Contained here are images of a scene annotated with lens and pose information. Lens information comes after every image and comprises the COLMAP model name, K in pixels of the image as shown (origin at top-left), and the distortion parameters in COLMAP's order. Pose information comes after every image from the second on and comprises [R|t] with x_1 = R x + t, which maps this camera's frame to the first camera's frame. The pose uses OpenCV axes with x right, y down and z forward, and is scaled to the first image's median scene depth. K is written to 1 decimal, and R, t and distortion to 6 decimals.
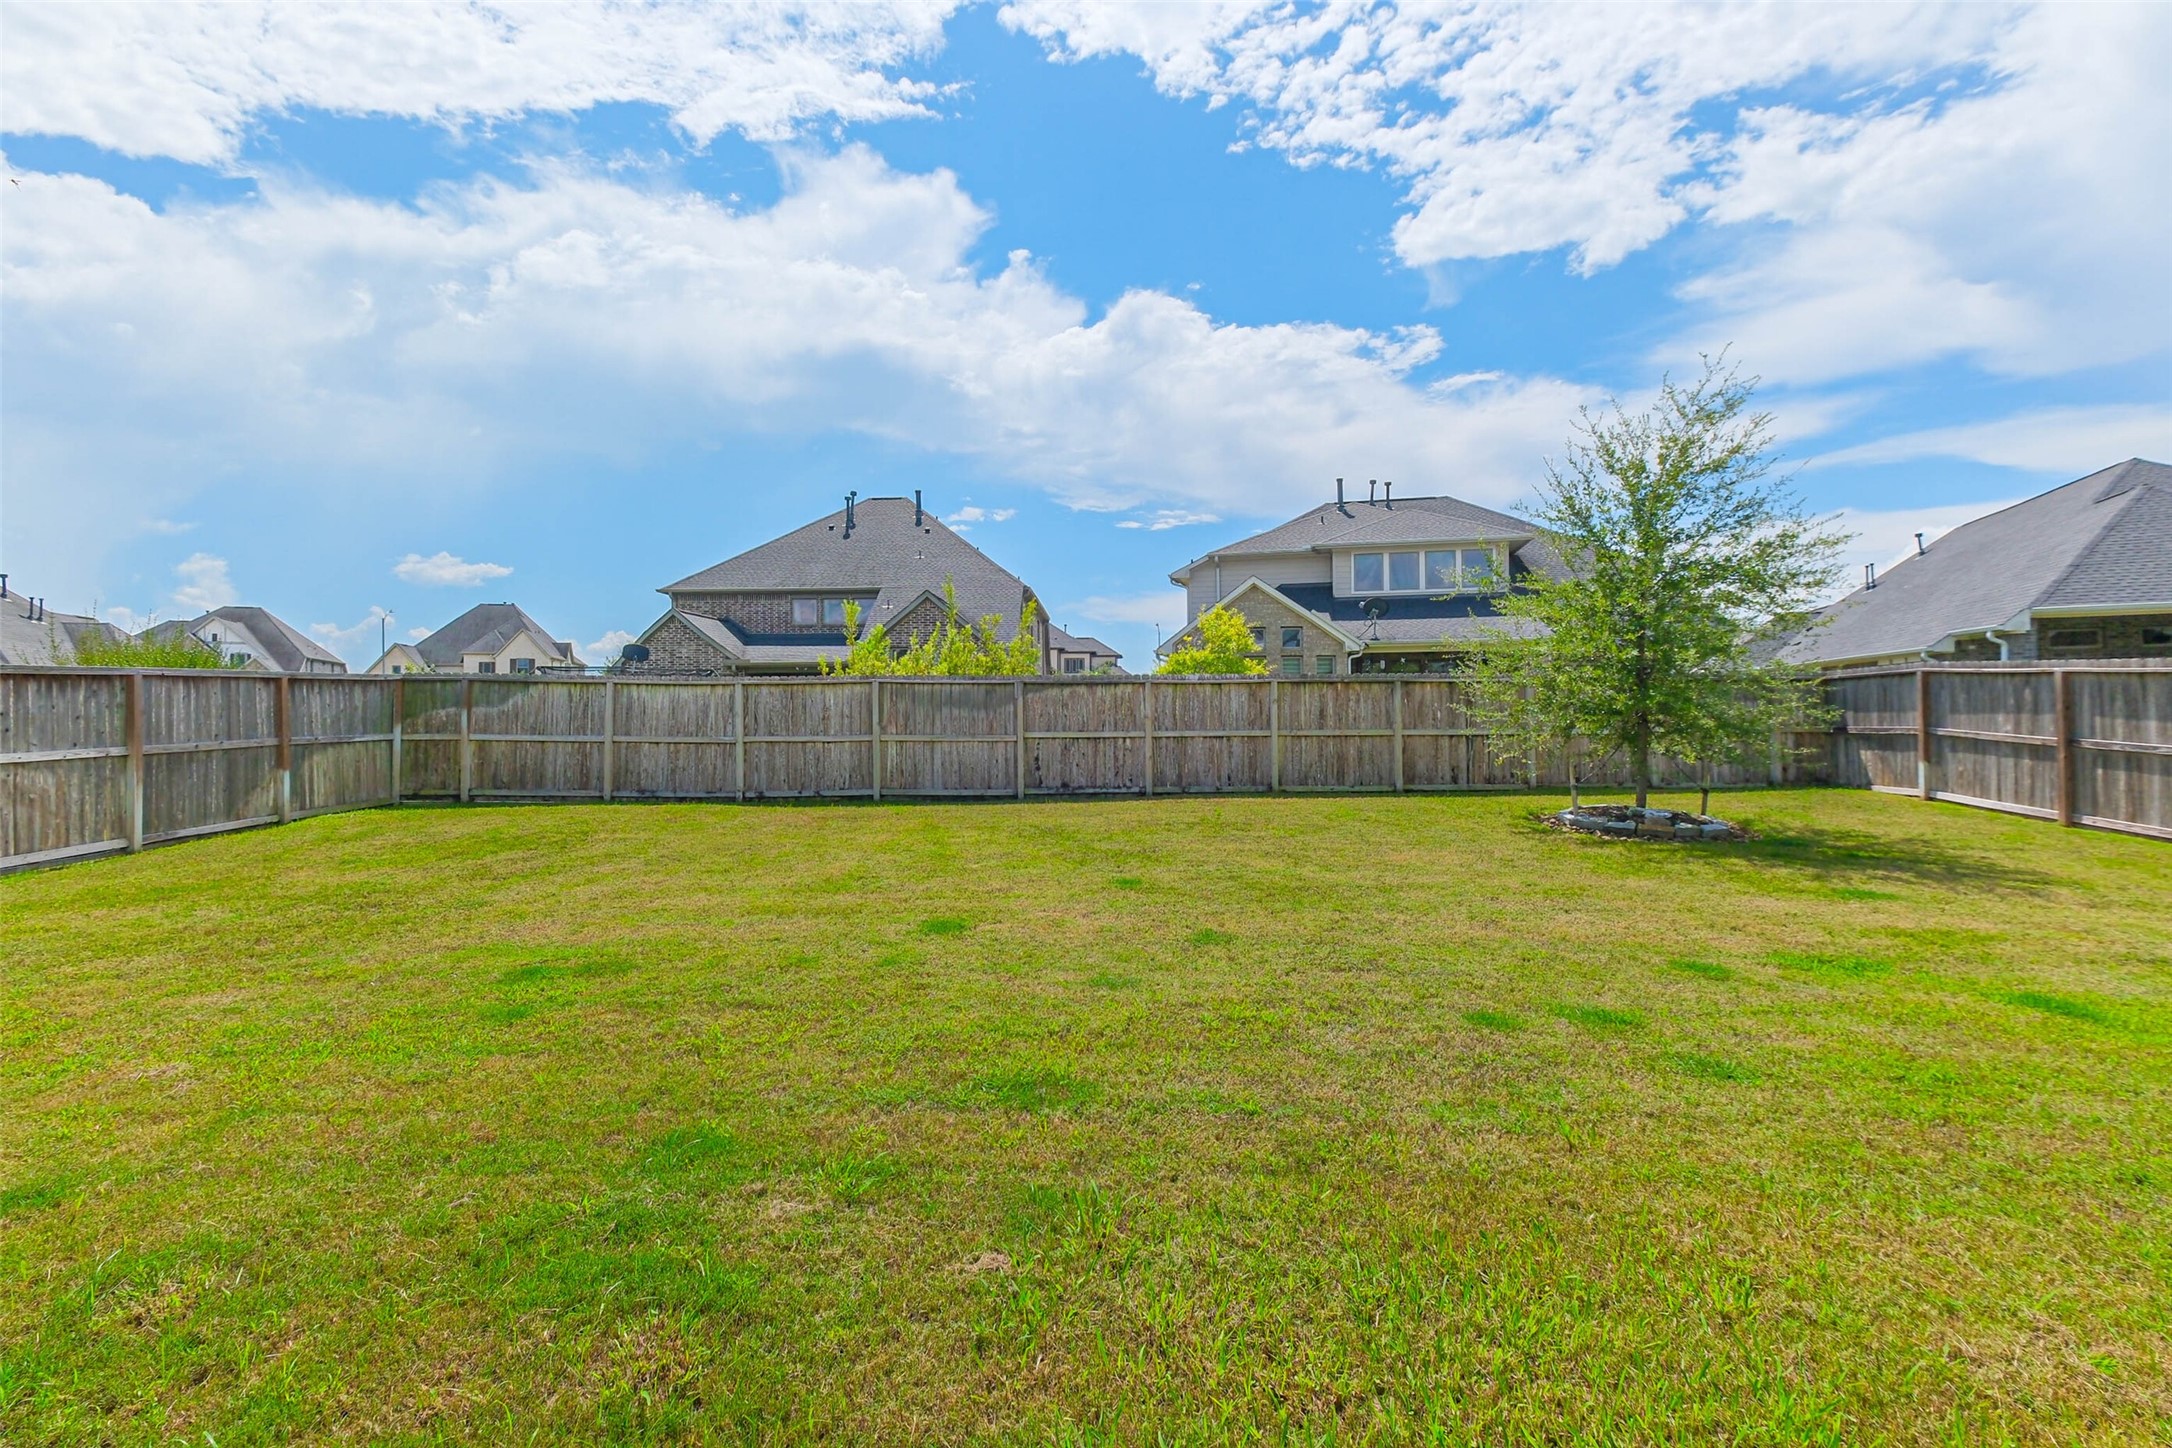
lens RADIAL K [[975.1, 0, 1089.8], [0, 975.1, 693.3], [0, 0, 1]] dist [0.022998, 0.000292]
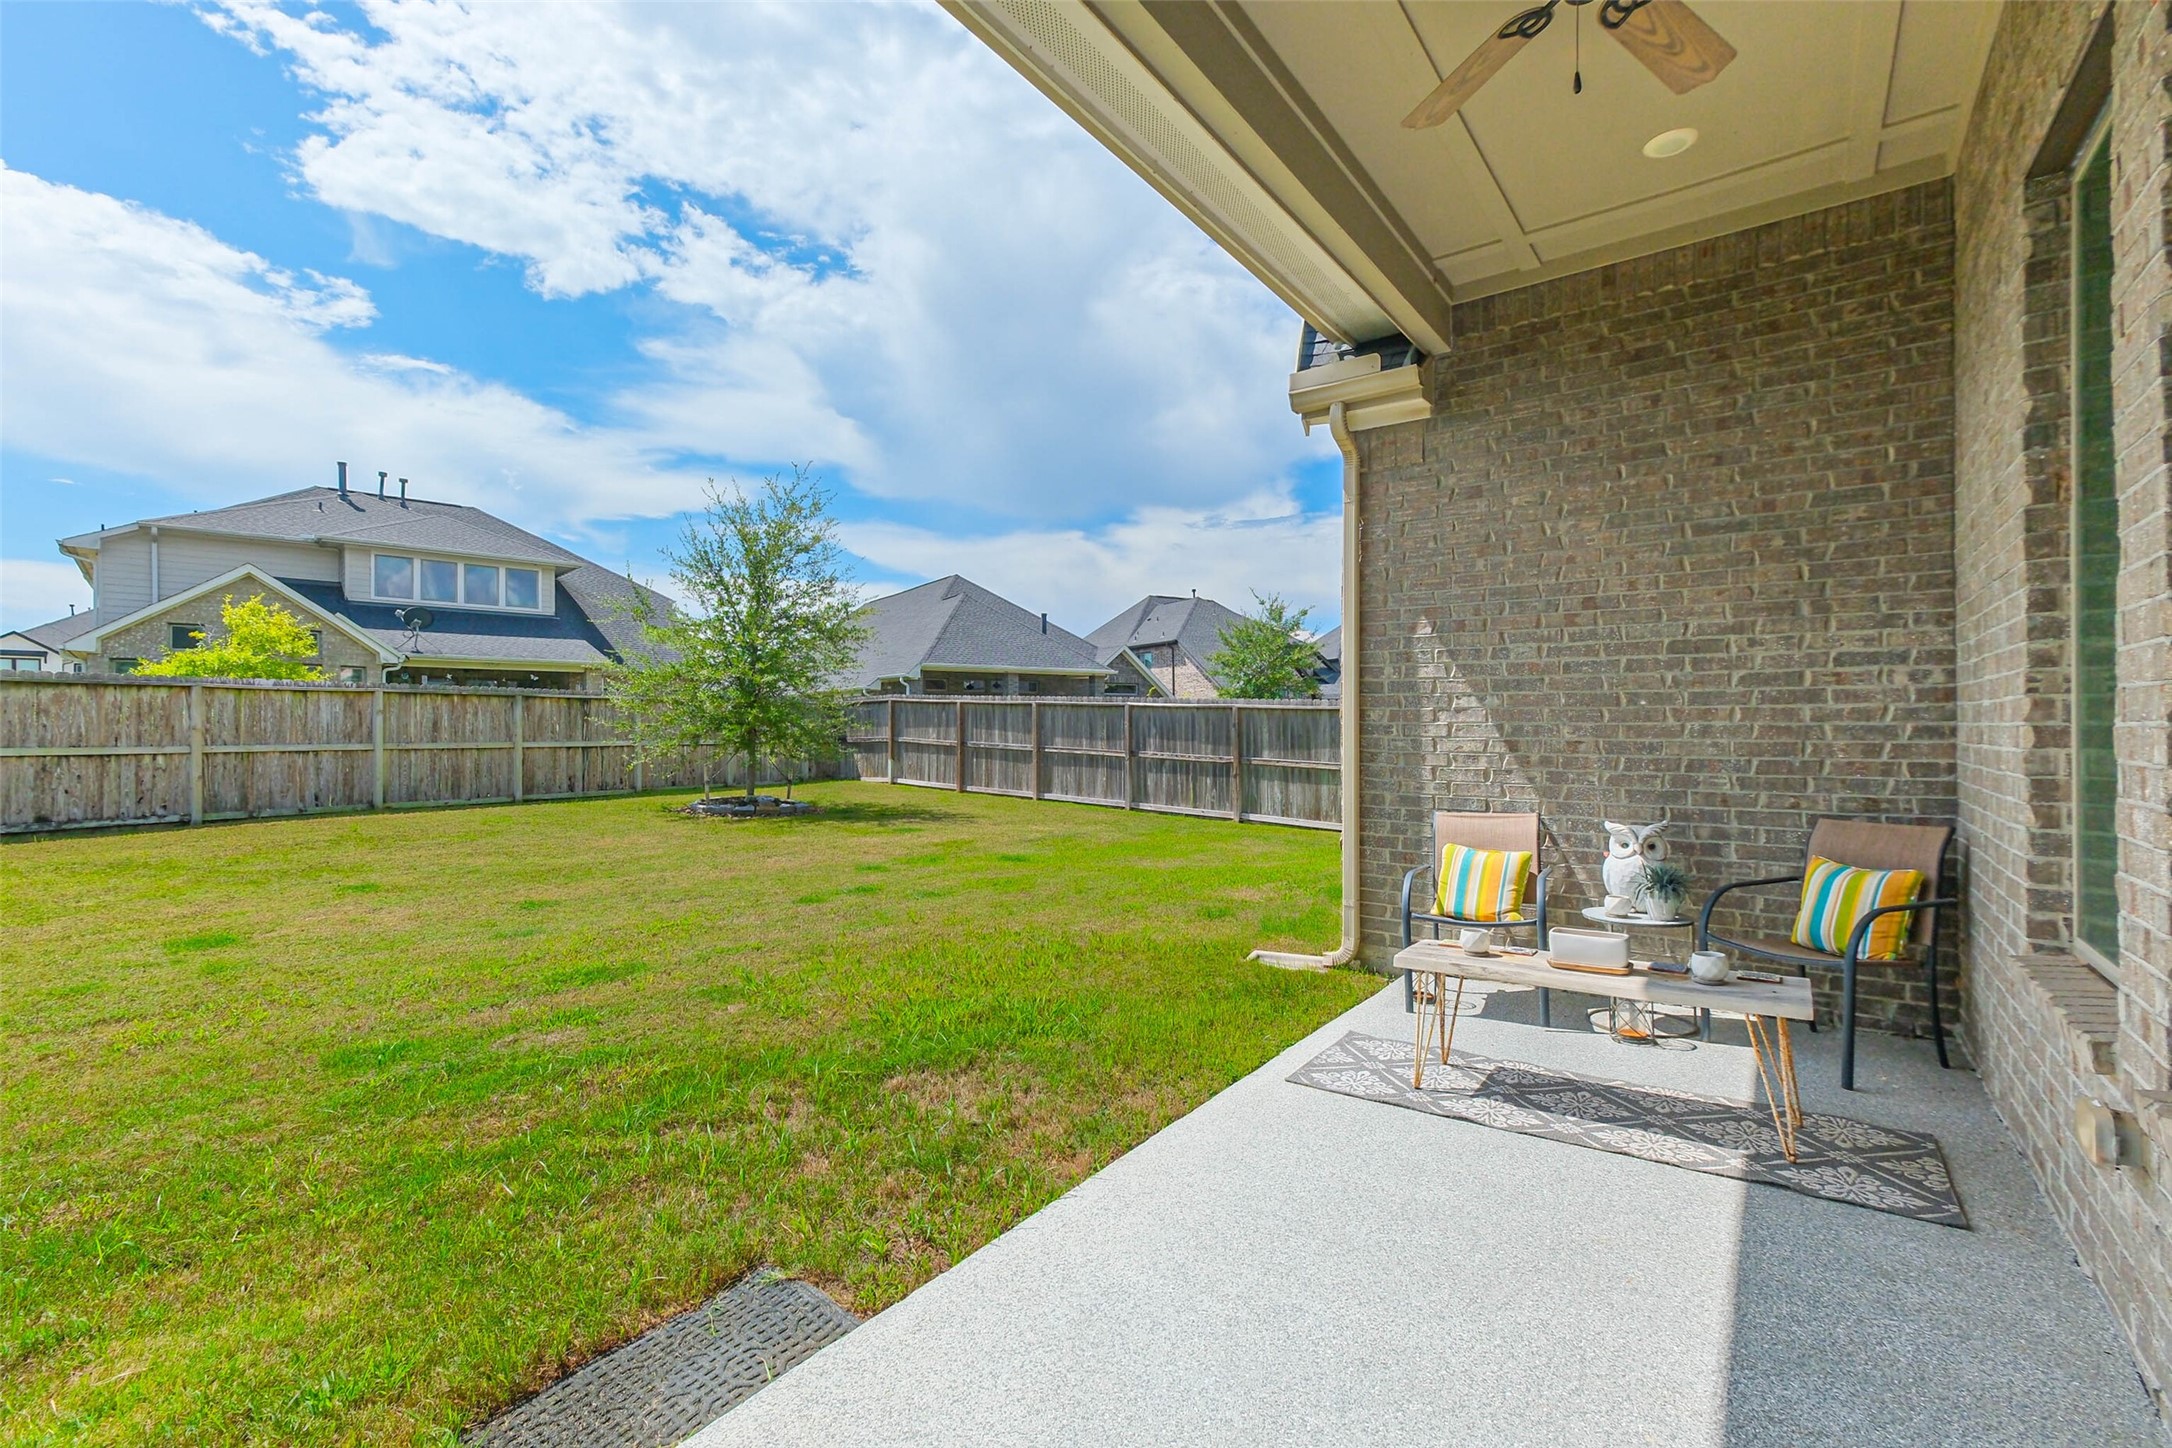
lens RADIAL K [[966.2, 0, 1086.0], [0, 966.2, 724.0], [0, 0, 1]] dist [0.022667, 0.000171]
pose [[0.559480, 0.009751, 0.828786, -0.205002], [-0.012784, 0.999913, -0.003134, 0.013551], [-0.828745, -0.008841, 0.559556, -0.077244]]
